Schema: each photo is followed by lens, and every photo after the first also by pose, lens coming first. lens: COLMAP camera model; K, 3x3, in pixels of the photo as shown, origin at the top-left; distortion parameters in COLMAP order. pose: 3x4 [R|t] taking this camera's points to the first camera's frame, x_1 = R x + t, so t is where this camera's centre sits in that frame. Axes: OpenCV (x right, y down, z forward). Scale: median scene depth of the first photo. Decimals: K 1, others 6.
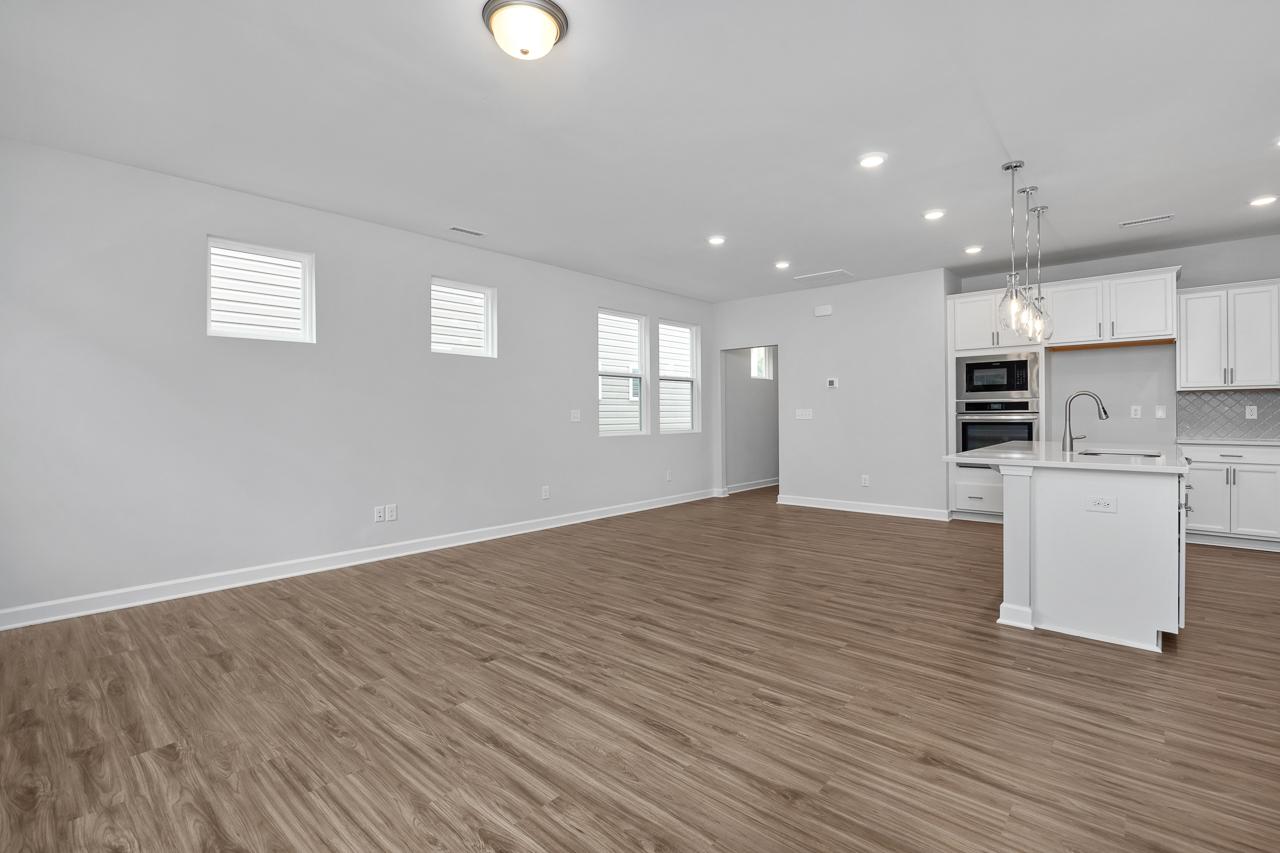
lens RADIAL K [[571.1, 0, 641.0], [0, 571.1, 416.3], [0, 0, 1]] dist [-0.012208, 0.000119]
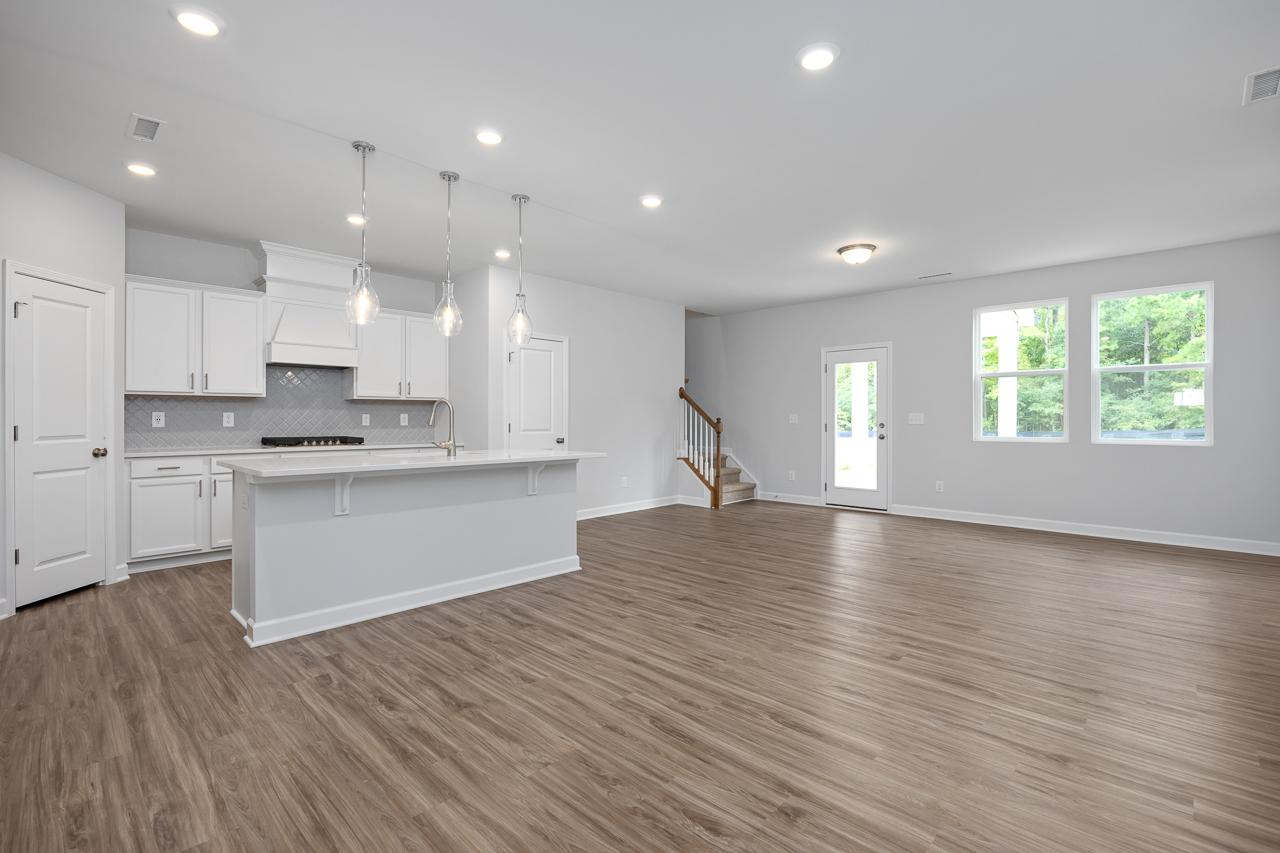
lens RADIAL K [[582.9, 0, 644.4], [0, 582.9, 419.6], [0, 0, 1]] dist [-0.011384, 0.000793]
pose [[-0.999753, 0.006856, 0.021140, 0.277263], [0.006989, 0.999956, 0.006214, -0.006986], [-0.021097, 0.006360, -0.999757, 1.525819]]
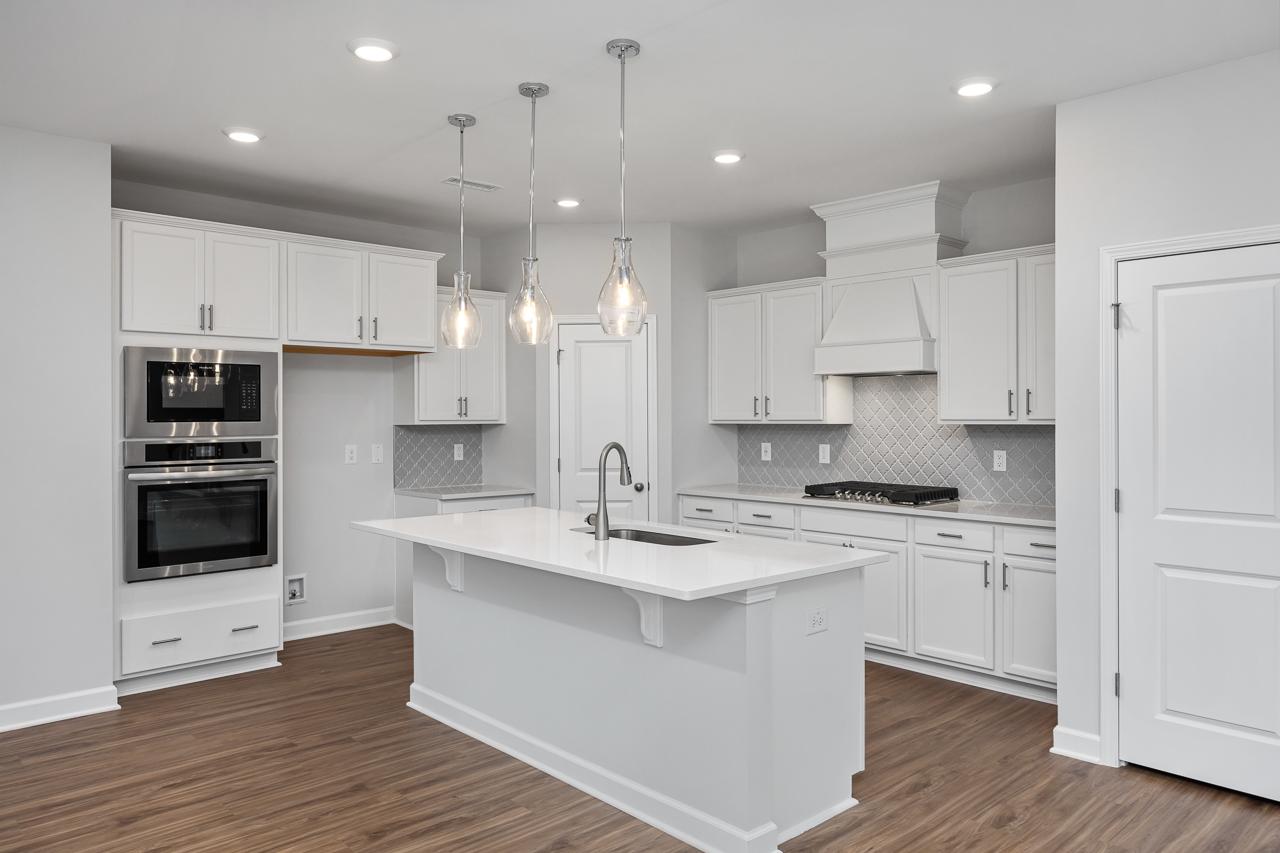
lens RADIAL K [[891.6, 0, 638.1], [0, 891.6, 411.9], [0, 0, 1]] dist [0.004482, 0.003267]
pose [[0.083414, 0.011161, 0.996452, -0.160004], [0.005143, 0.999919, -0.011630, -0.049067], [-0.996502, 0.006095, 0.083350, 0.650632]]
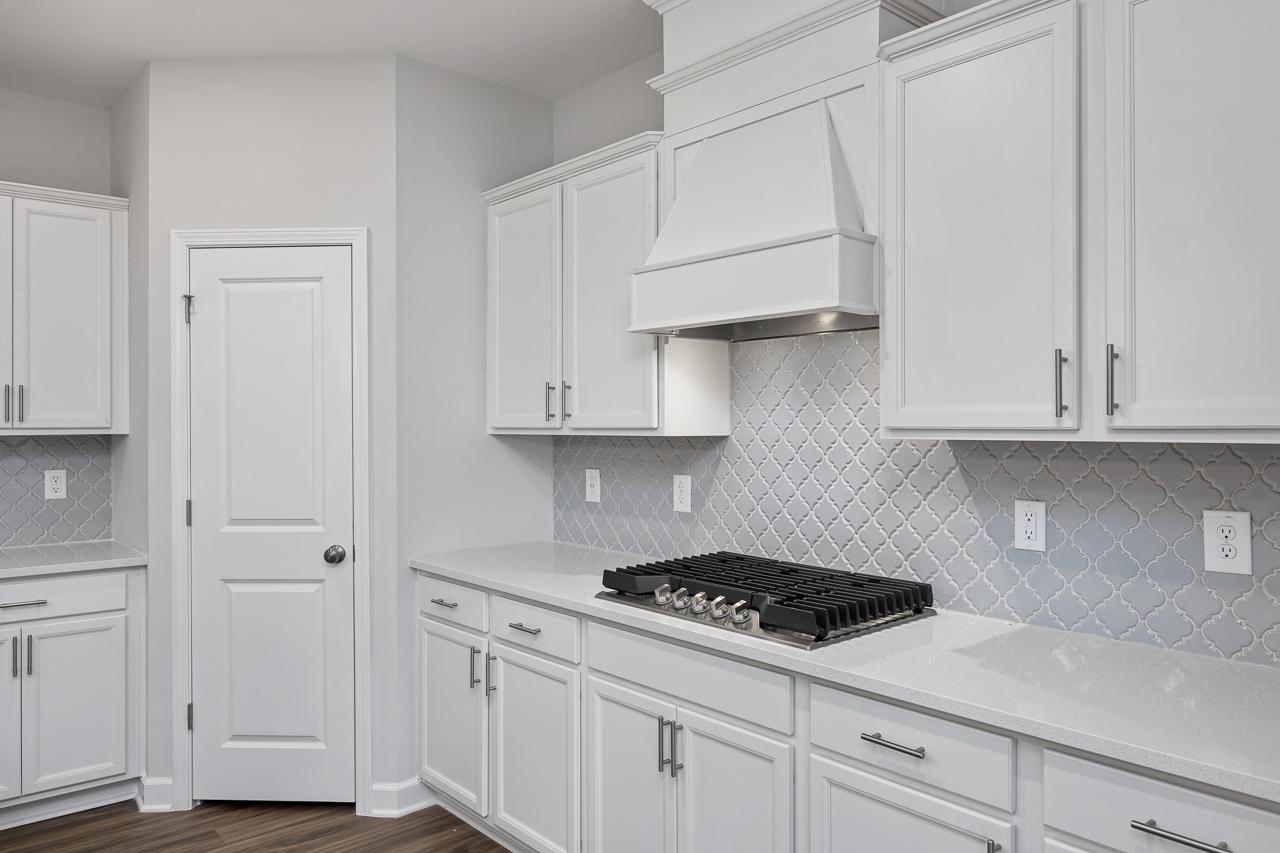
lens RADIAL K [[870.7, 0, 640.5], [0, 870.7, 422.0], [0, 0, 1]] dist [0.006163, 0.002294]
pose [[0.110538, 0.005802, 0.993855, 0.448789], [0.004684, 0.999969, -0.006358, -0.051254], [-0.993861, 0.005358, 0.110507, 0.464955]]
